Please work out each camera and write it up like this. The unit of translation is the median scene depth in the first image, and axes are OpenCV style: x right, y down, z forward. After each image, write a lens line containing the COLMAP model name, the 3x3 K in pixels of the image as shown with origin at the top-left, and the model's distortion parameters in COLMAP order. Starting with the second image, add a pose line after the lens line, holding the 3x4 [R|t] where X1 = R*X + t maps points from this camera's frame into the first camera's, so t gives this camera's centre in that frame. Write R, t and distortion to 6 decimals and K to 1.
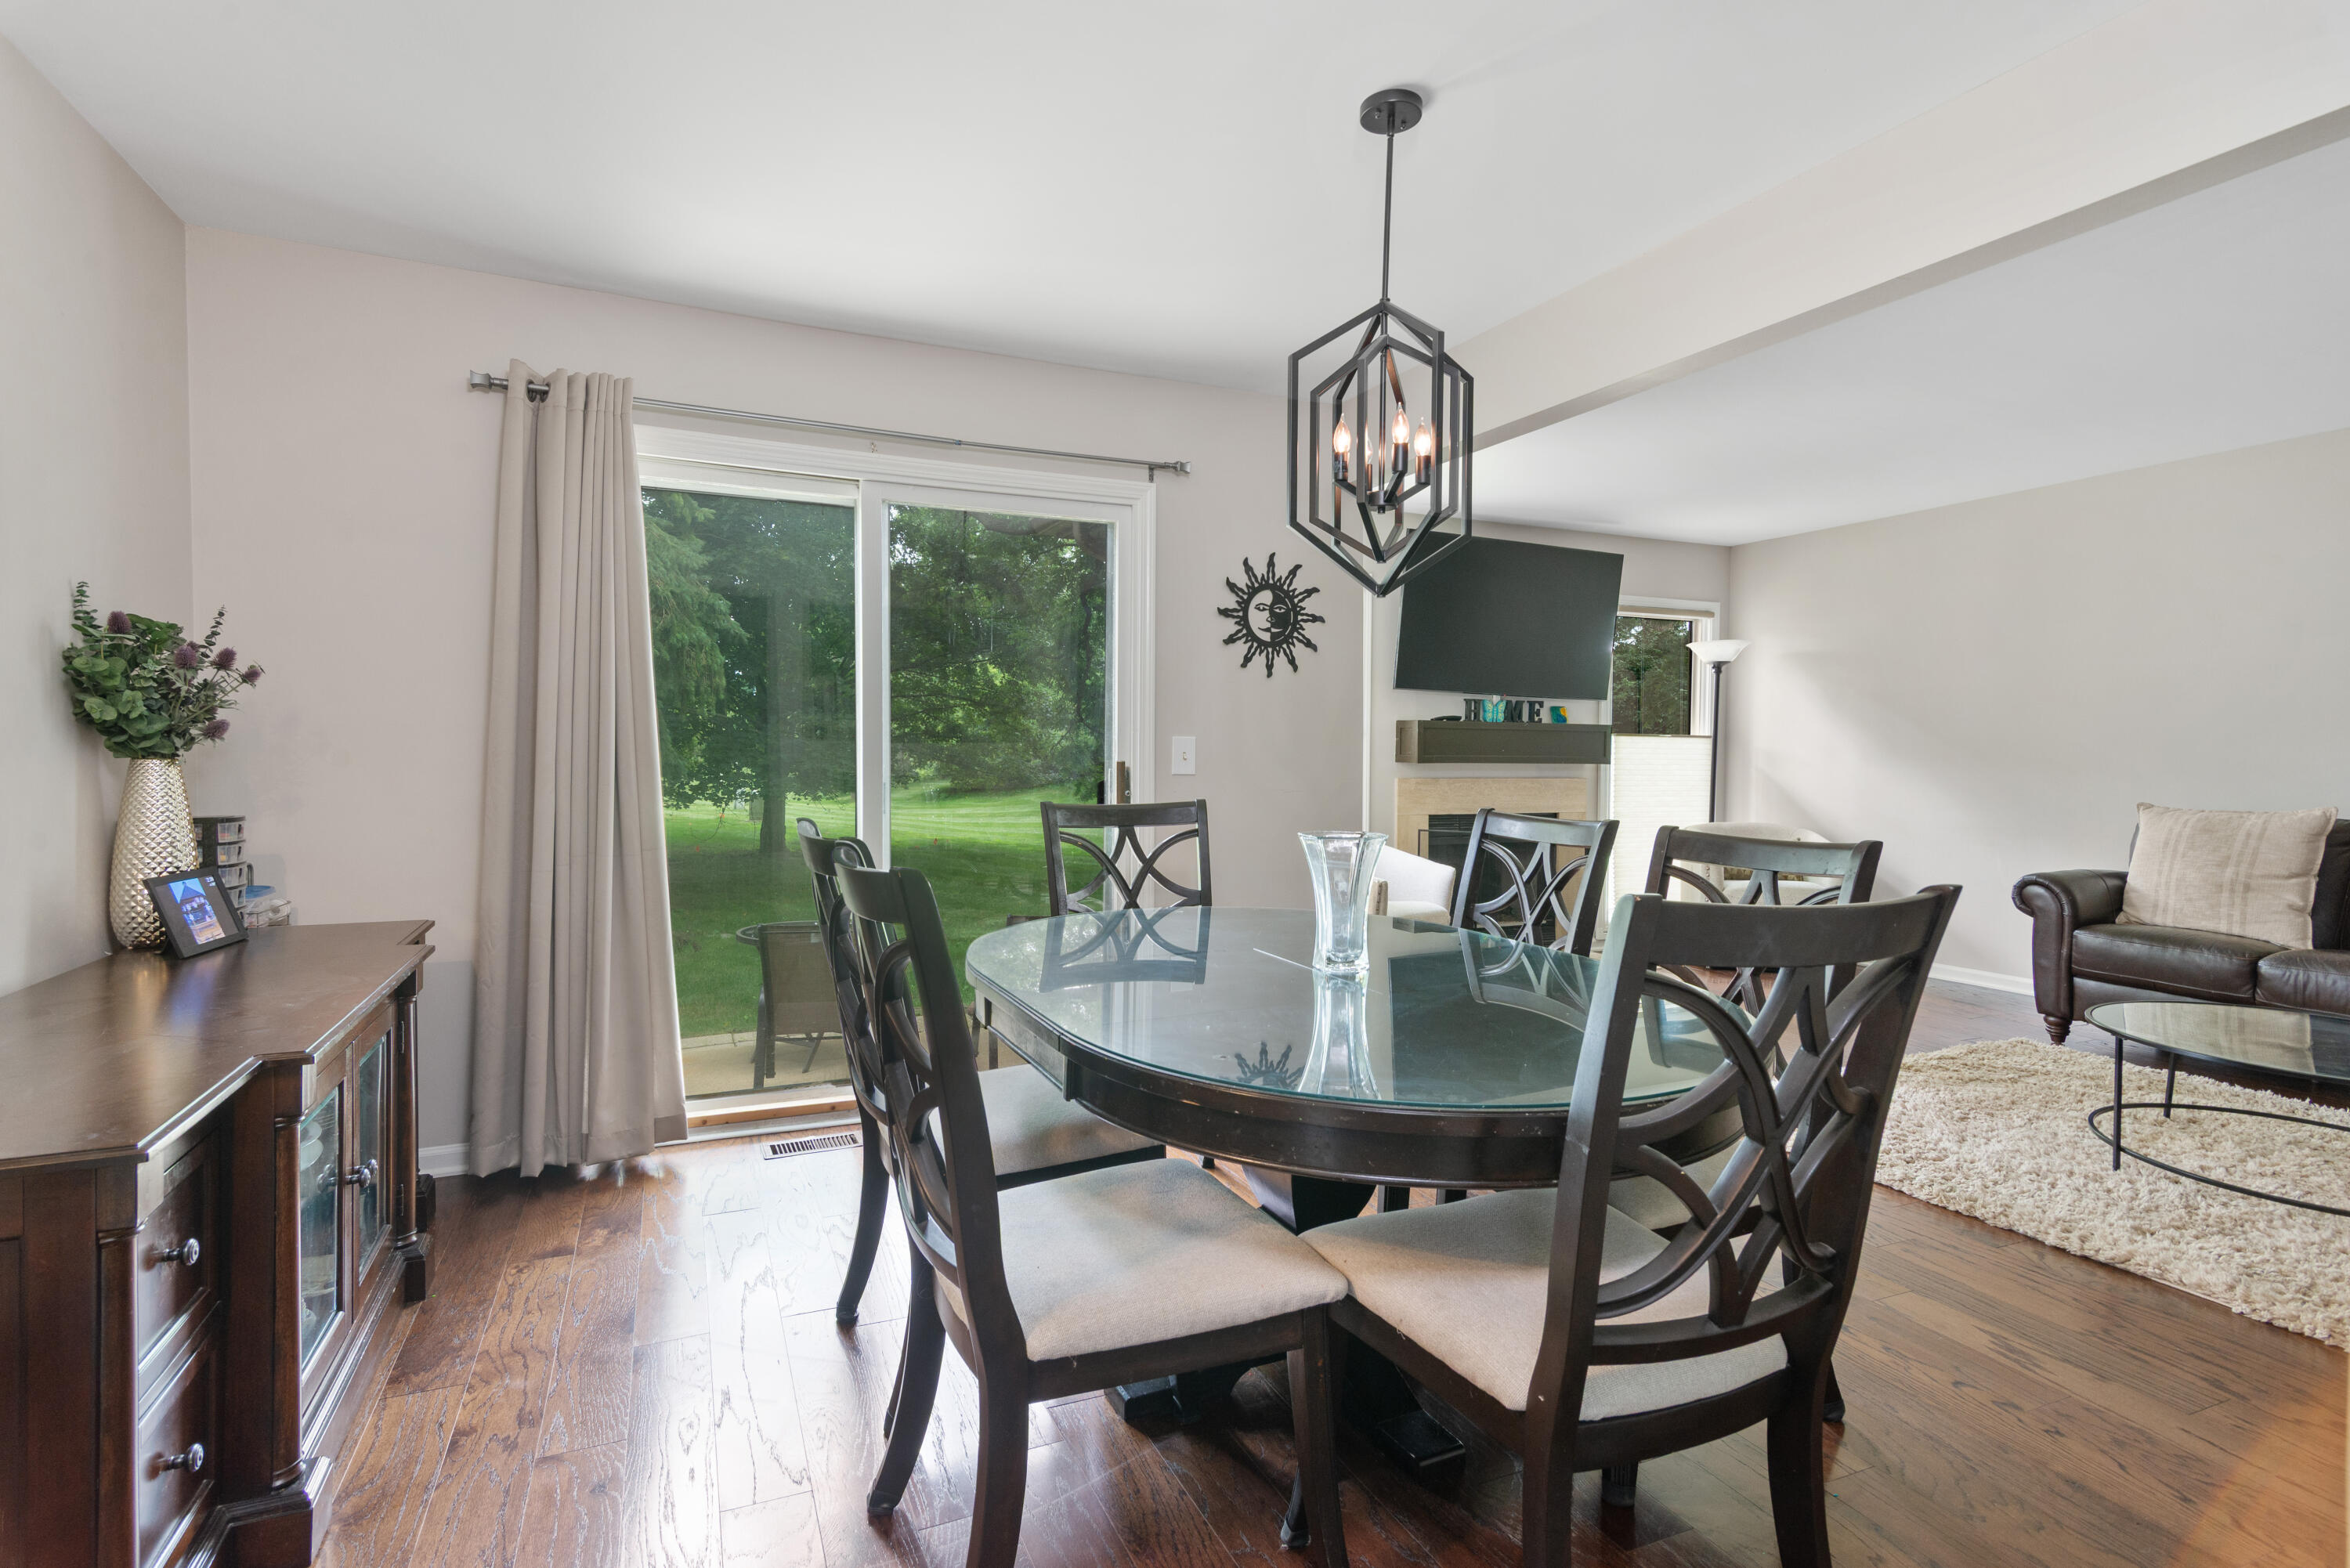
lens RADIAL K [[1123.0, 0, 1162.9], [0, 1123.0, 789.5], [0, 0, 1]] dist [0.017794, 0.000306]
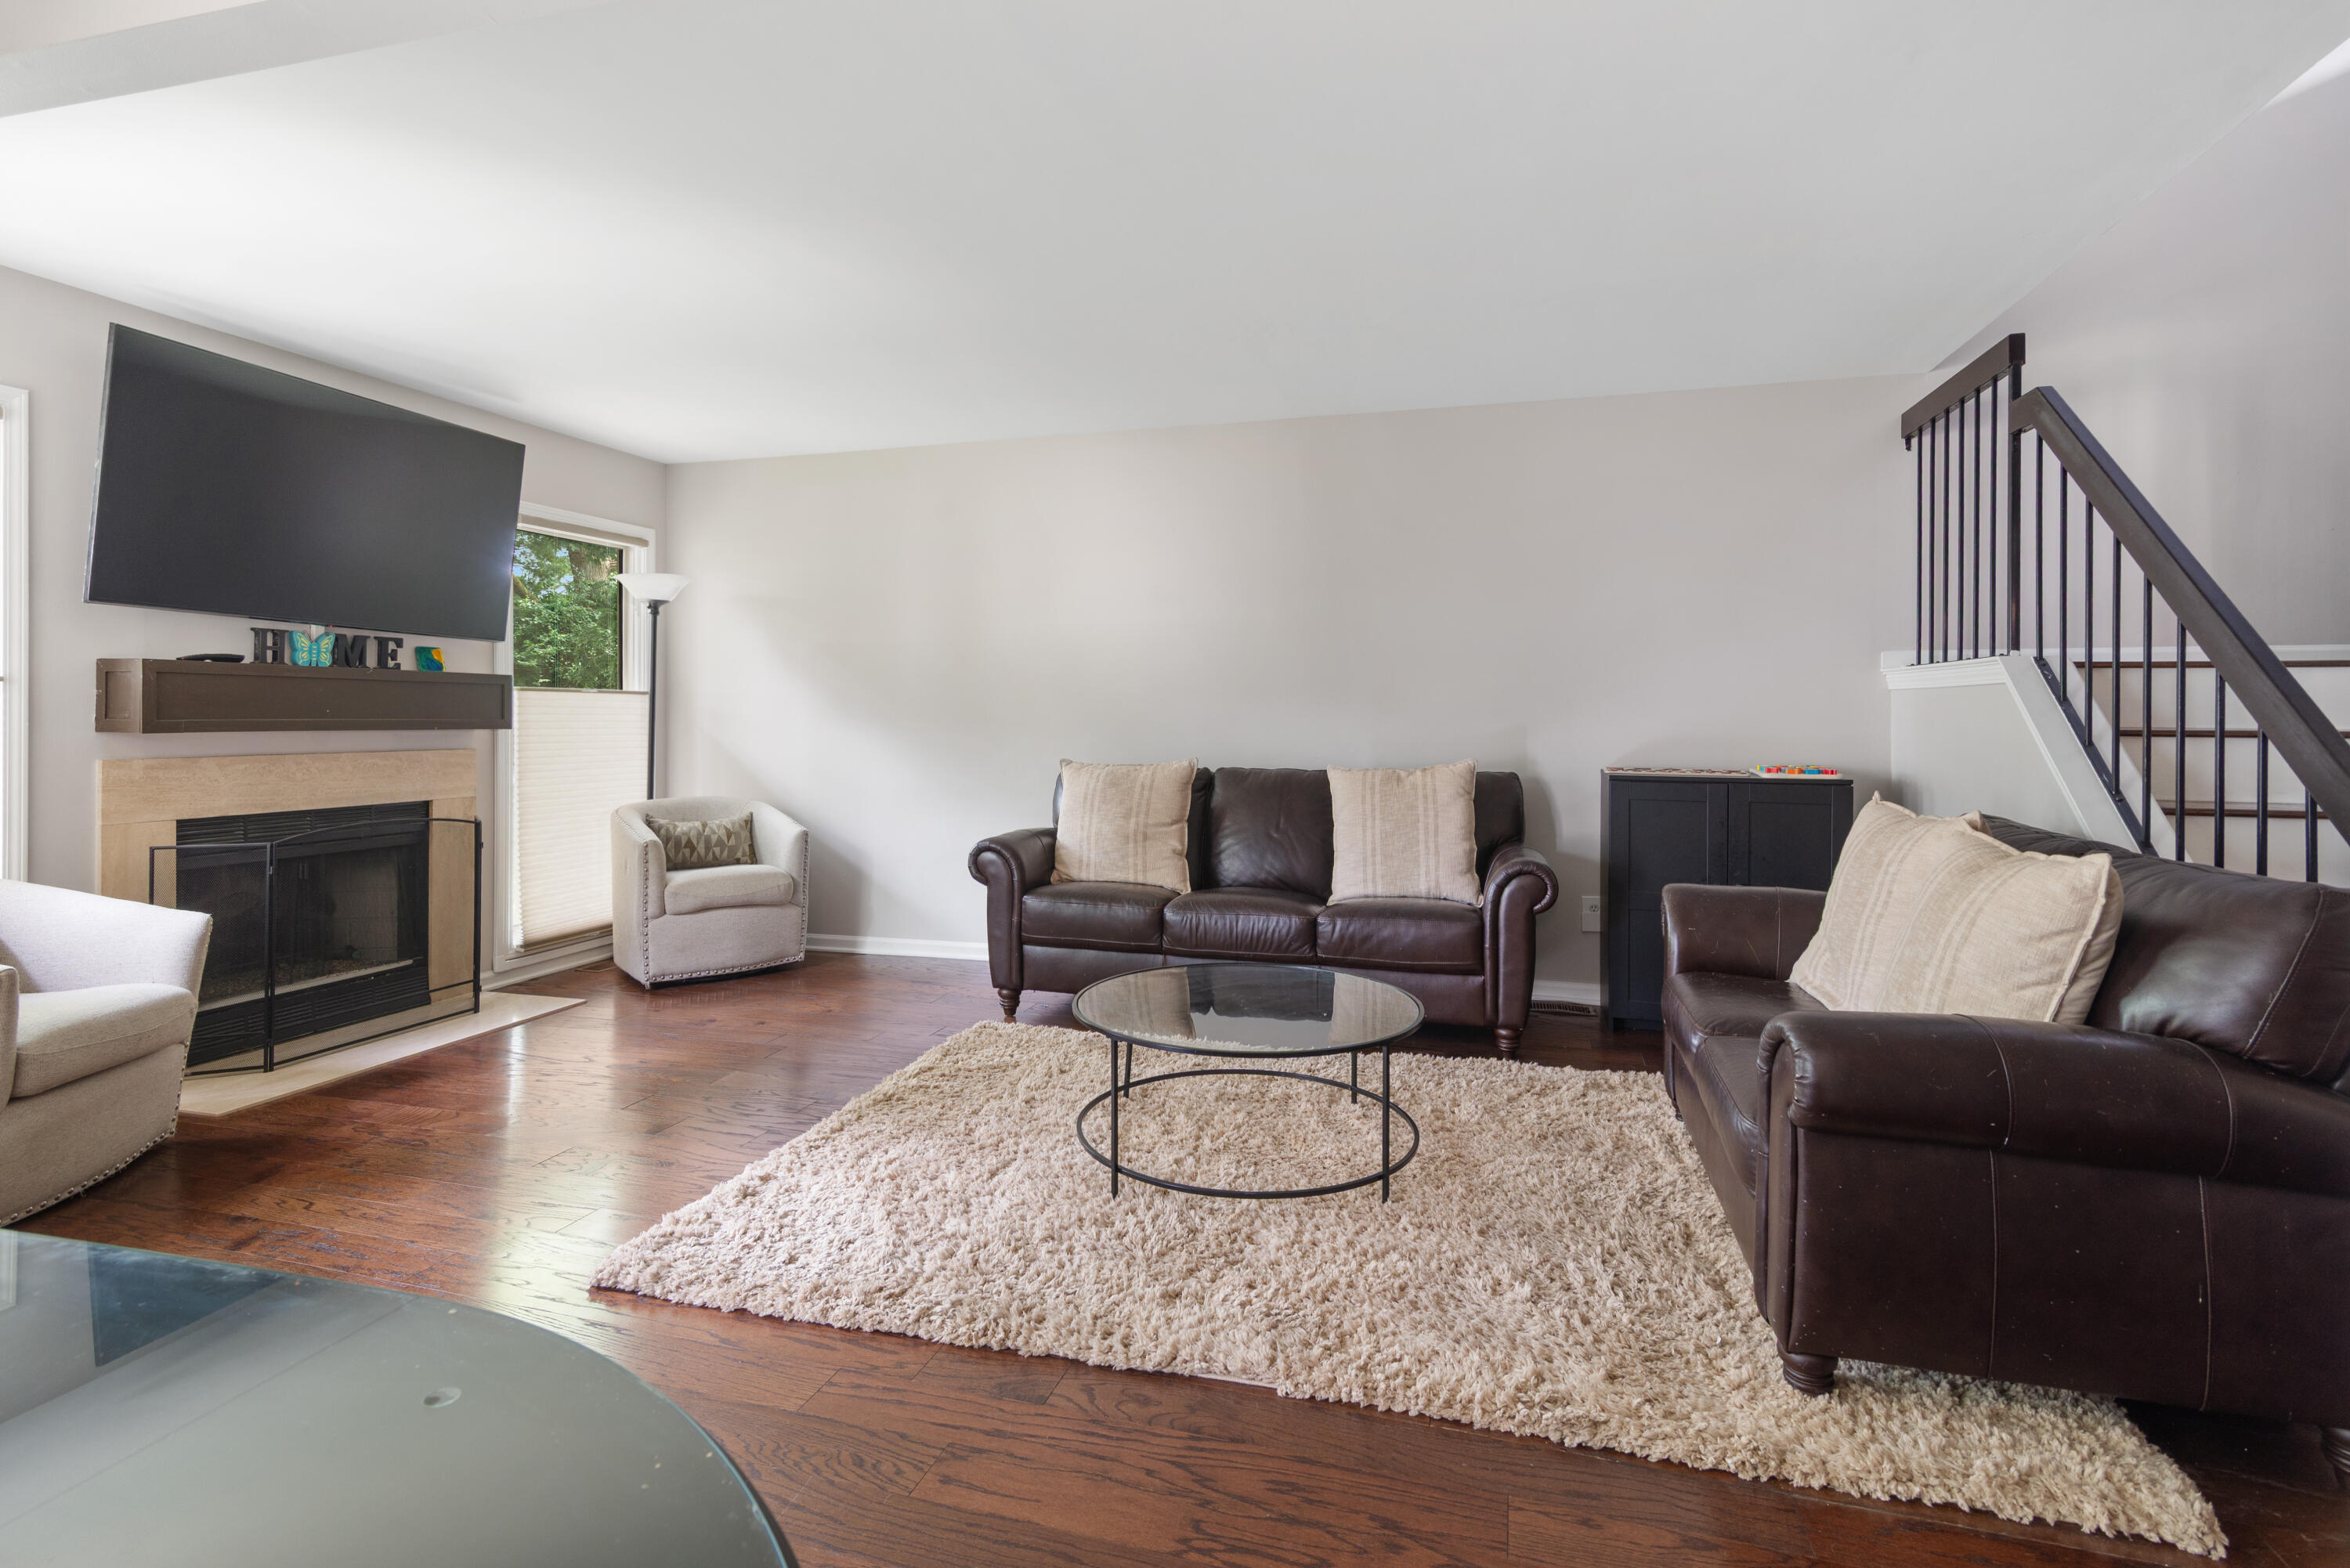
lens RADIAL K [[1153.7, 0, 1171.9], [0, 1153.7, 695.9], [0, 0, 1]] dist [0.012747, 0.000546]
pose [[0.641110, 0.005634, 0.767428, 0.144760], [0.032337, 0.998887, -0.034348, -0.006708], [-0.766767, 0.046837, 0.640214, 0.289969]]
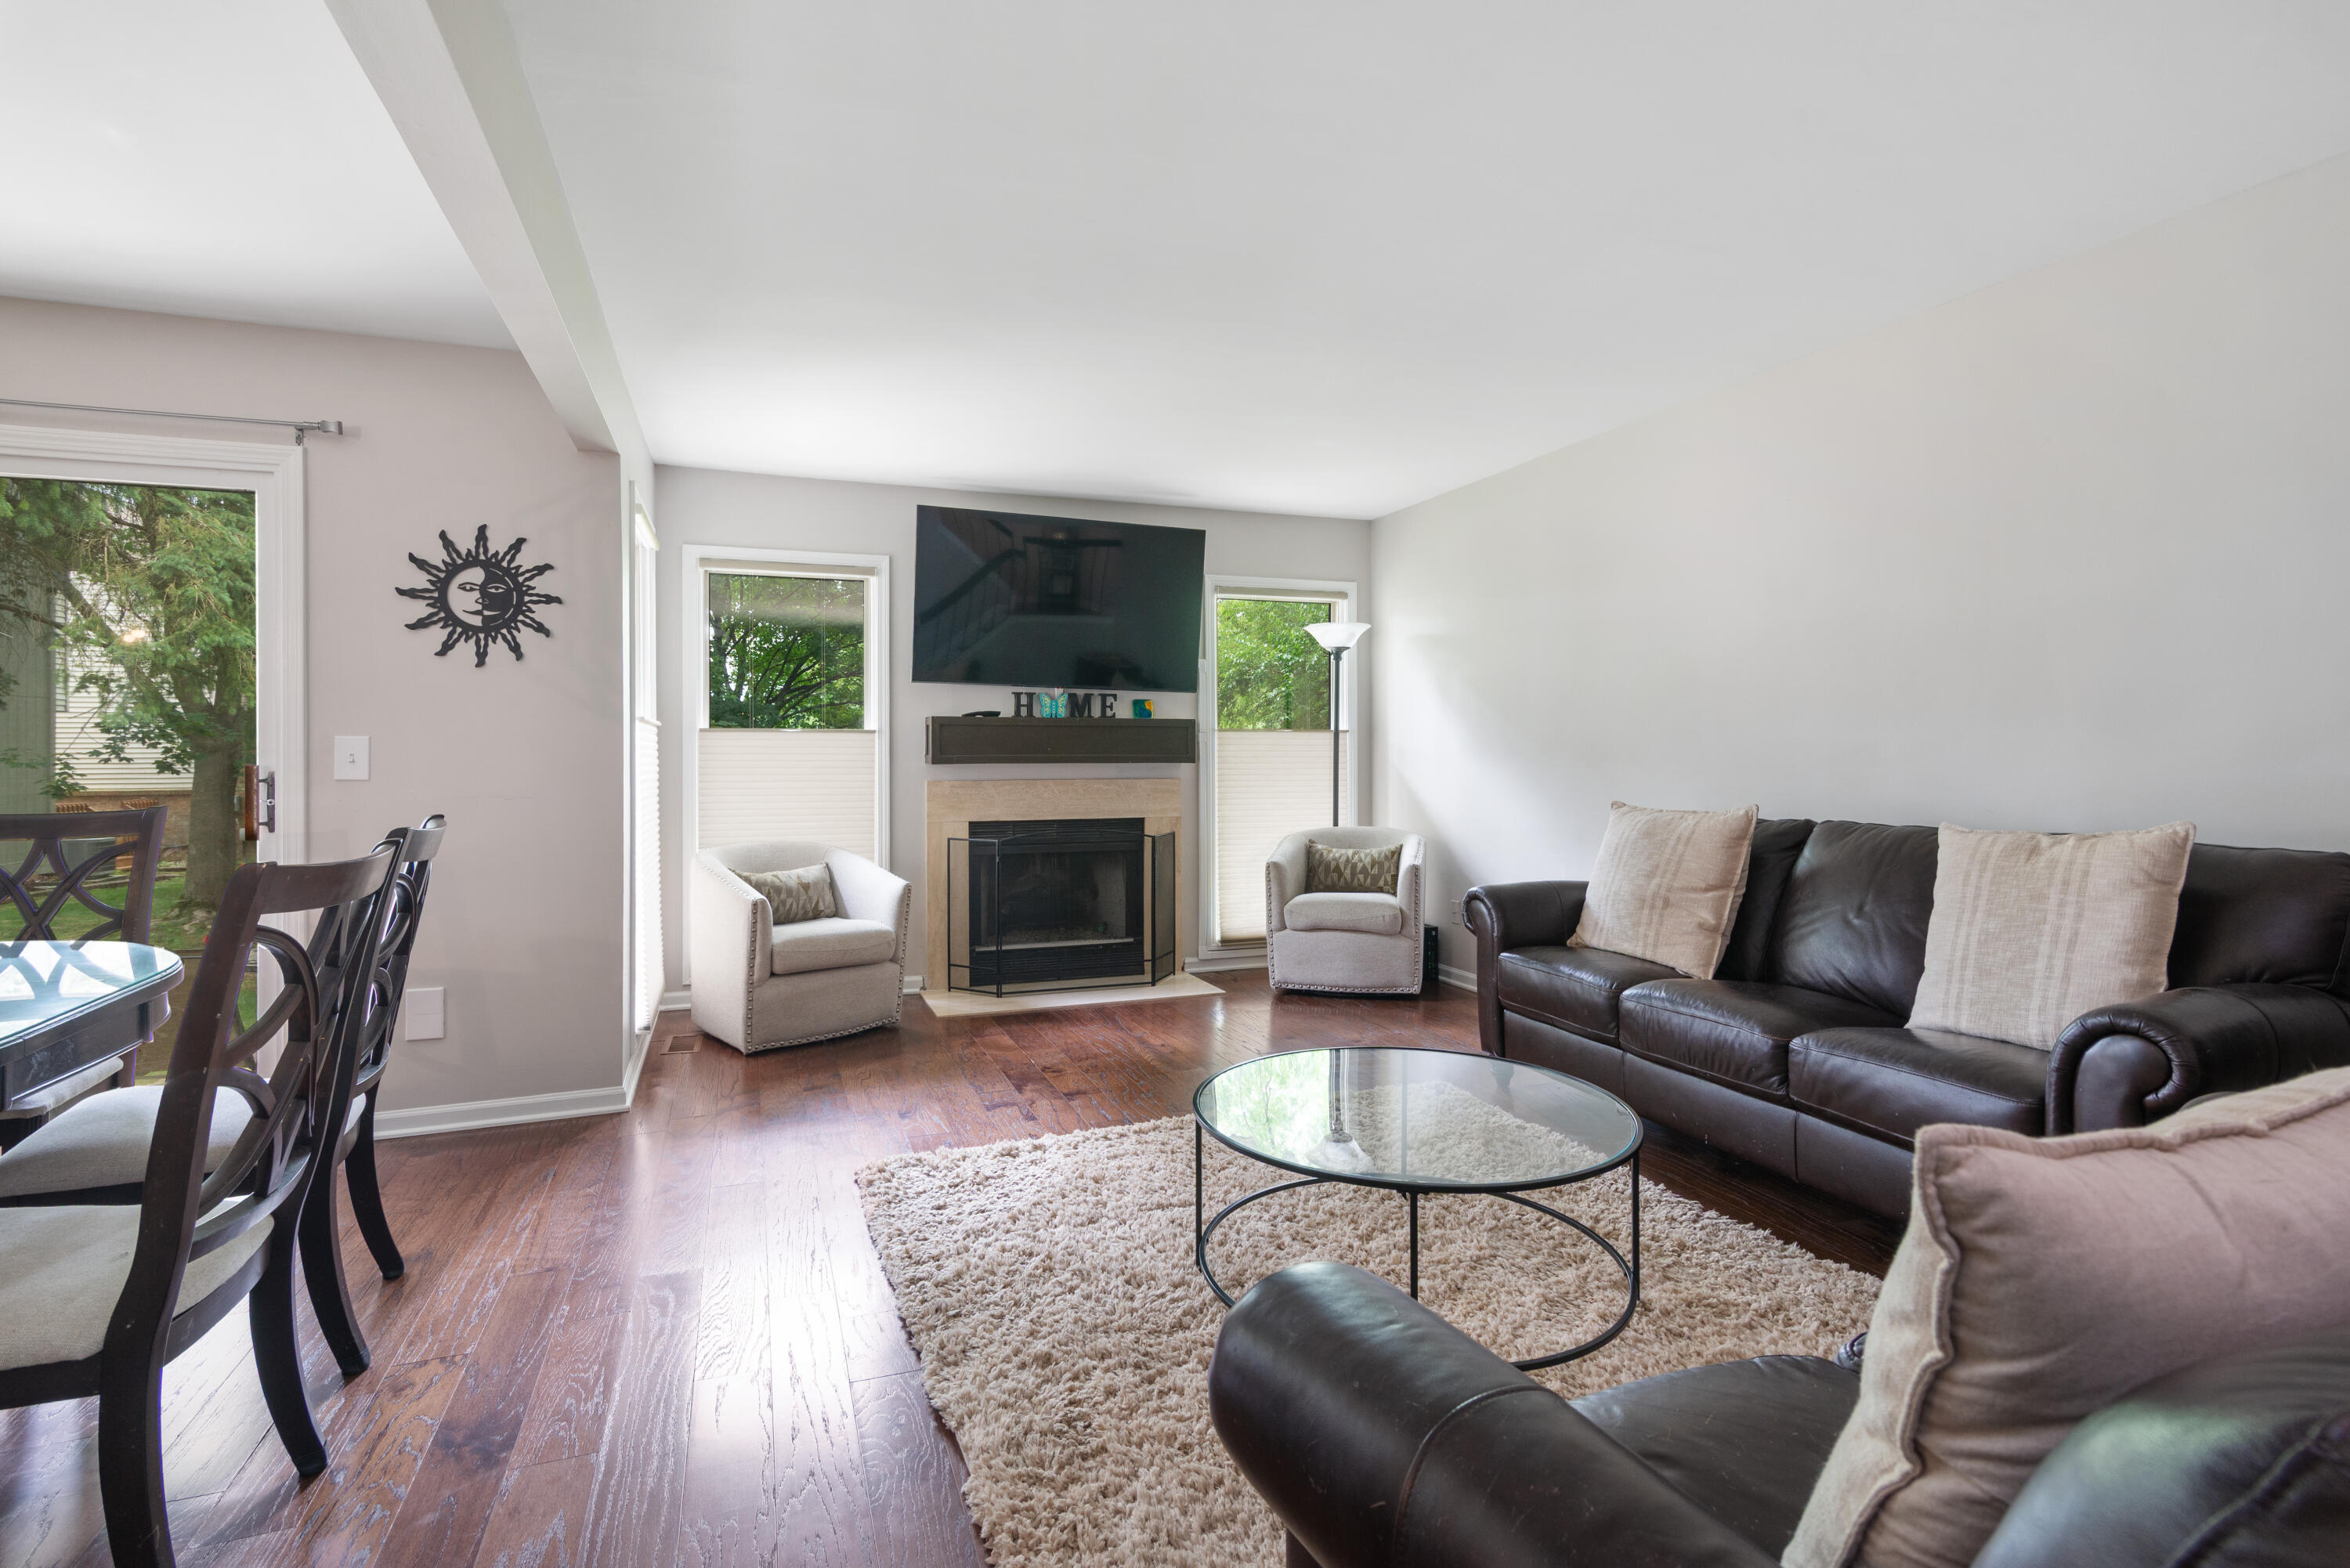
lens RADIAL K [[1146.4, 0, 1163.5], [0, 1146.4, 750.8], [0, 0, 1]] dist [0.016857, 0.000353]
pose [[0.998001, -0.012237, -0.062007, 0.634304], [0.009804, 0.999176, -0.039396, 0.004838], [0.062438, 0.038710, 0.997298, 0.137023]]
